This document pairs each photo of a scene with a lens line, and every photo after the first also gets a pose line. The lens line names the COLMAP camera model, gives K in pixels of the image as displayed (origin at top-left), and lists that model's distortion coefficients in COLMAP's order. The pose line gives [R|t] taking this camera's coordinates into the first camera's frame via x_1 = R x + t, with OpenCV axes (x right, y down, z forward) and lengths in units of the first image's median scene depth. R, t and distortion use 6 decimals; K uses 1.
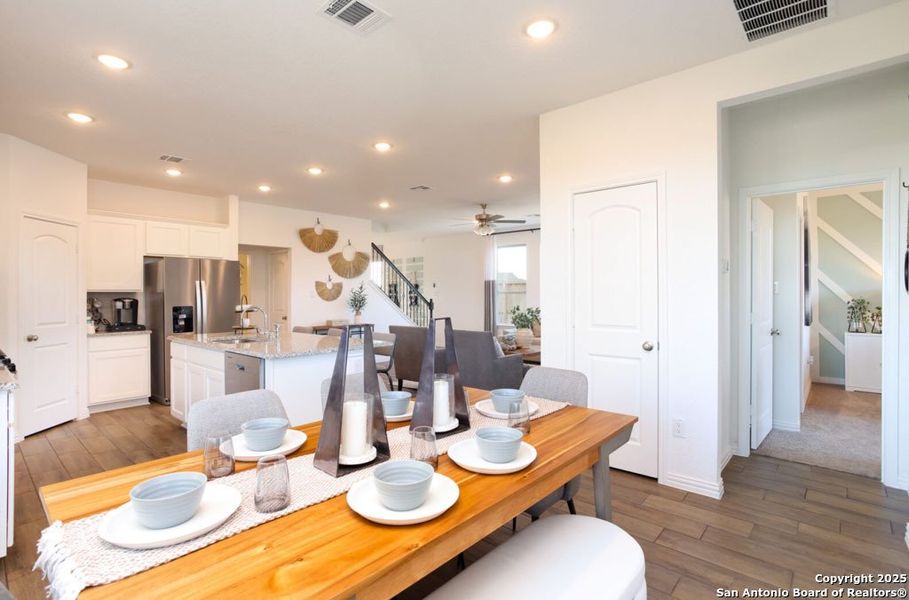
lens RADIAL K [[449.5, 0, 456.7], [0, 449.5, 294.0], [0, 0, 1]] dist [-0.034521, 0.011921]
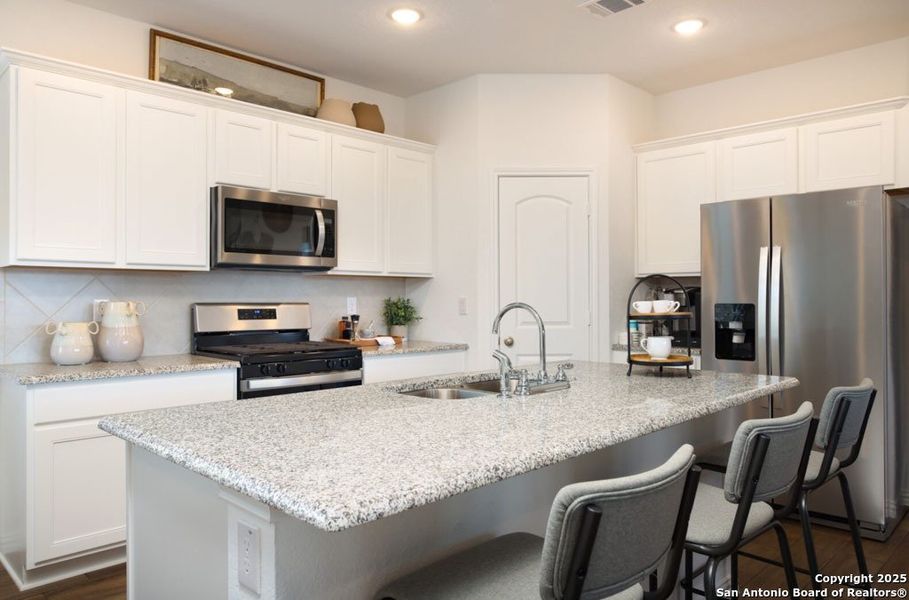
lens RADIAL K [[638.7, 0, 451.3], [0, 638.7, 283.4], [0, 0, 1]] dist [0.013721, 0.002561]
pose [[-0.062804, -0.014117, -0.997926, 0.056631], [0.005542, 0.999880, -0.014493, 0.011224], [0.998011, -0.006441, -0.062718, 0.571292]]
